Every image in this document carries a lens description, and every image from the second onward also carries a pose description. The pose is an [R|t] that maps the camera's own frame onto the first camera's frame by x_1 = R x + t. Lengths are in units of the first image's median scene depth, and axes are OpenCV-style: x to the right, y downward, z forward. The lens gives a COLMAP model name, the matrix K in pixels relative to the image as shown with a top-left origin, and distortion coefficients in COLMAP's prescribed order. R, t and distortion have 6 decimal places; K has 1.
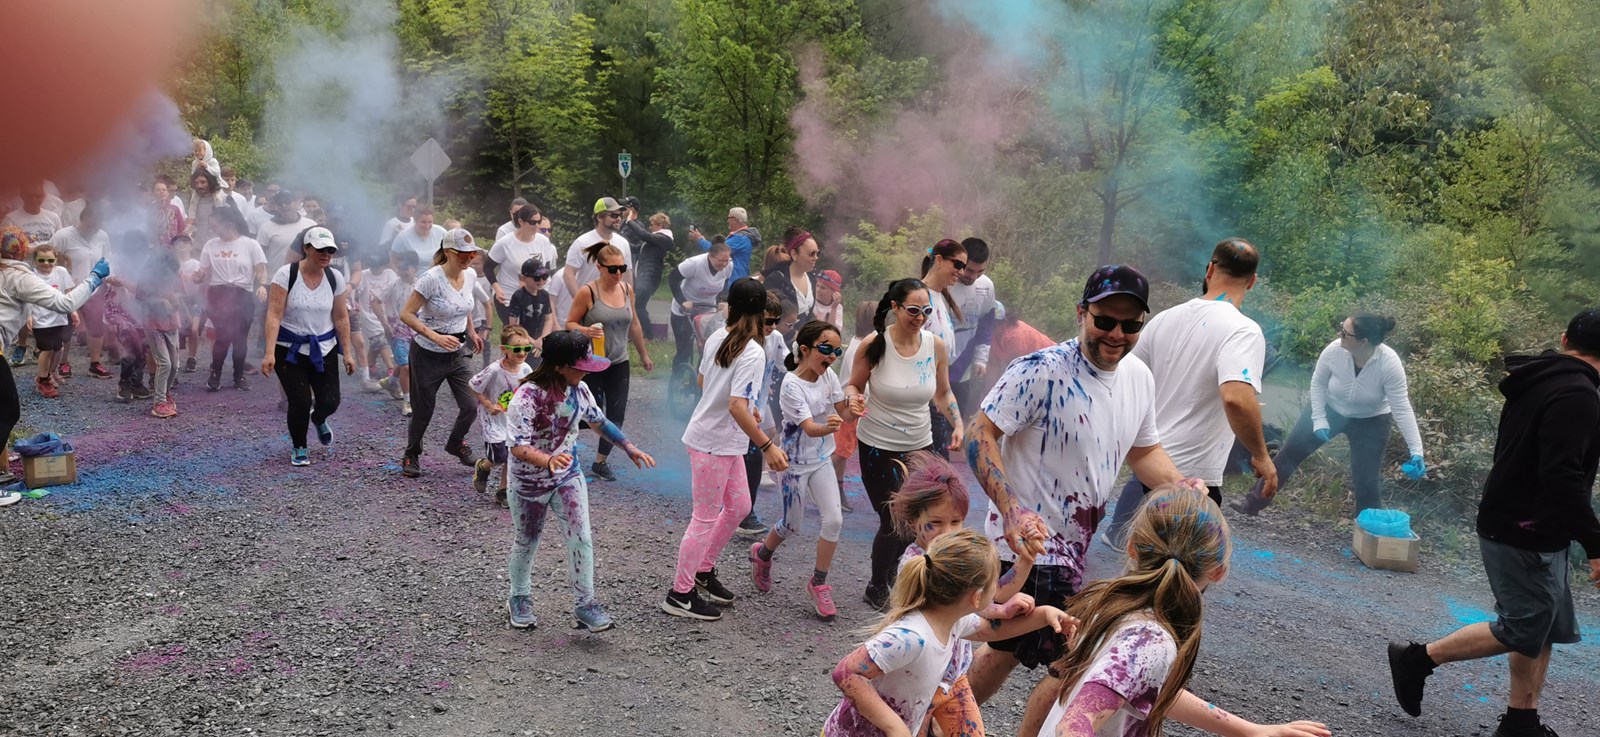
lens RADIAL K [[1262.5, 0, 813.2], [0, 1262.5, 368.8], [0, 0, 1]] dist [0.062694, -0.060703]
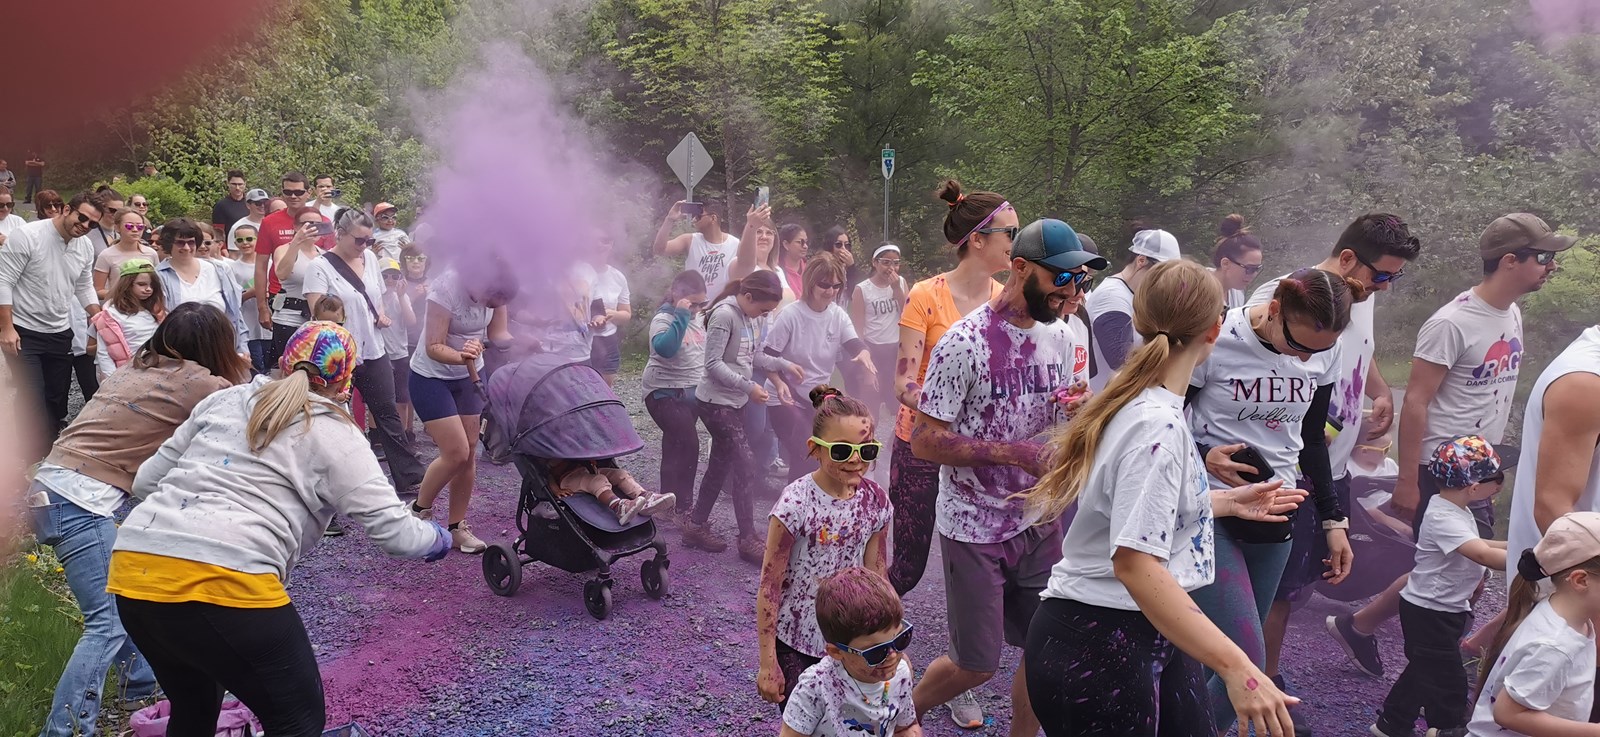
lens RADIAL K [[1262.5, 0, 812.0], [0, 1262.5, 366.1], [0, 0, 1]] dist [0.062694, -0.060703]
pose [[0.997326, -0.015052, -0.071514, -0.126490], [0.014553, 0.999866, -0.007500, -0.024353], [0.071617, 0.006439, 0.997411, 0.178791]]
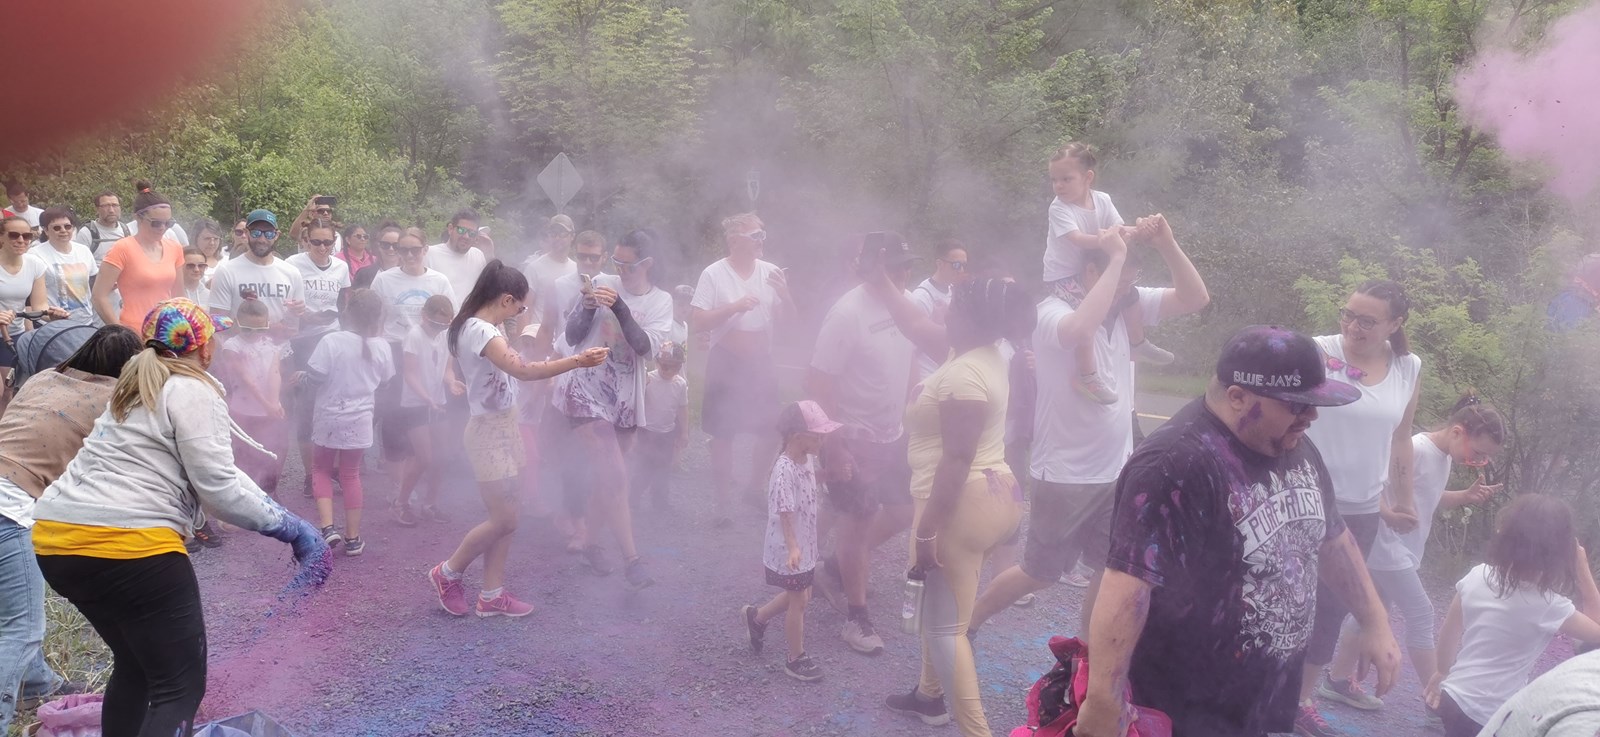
lens RADIAL K [[1262.5, 0, 815.0], [0, 1262.5, 393.5], [0, 0, 1]] dist [0.062694, -0.060703]
pose [[0.999144, -0.016995, 0.037704, -0.127164], [0.016942, 0.999855, 0.001739, -0.022392], [-0.037728, -0.001099, 0.999287, 0.151113]]
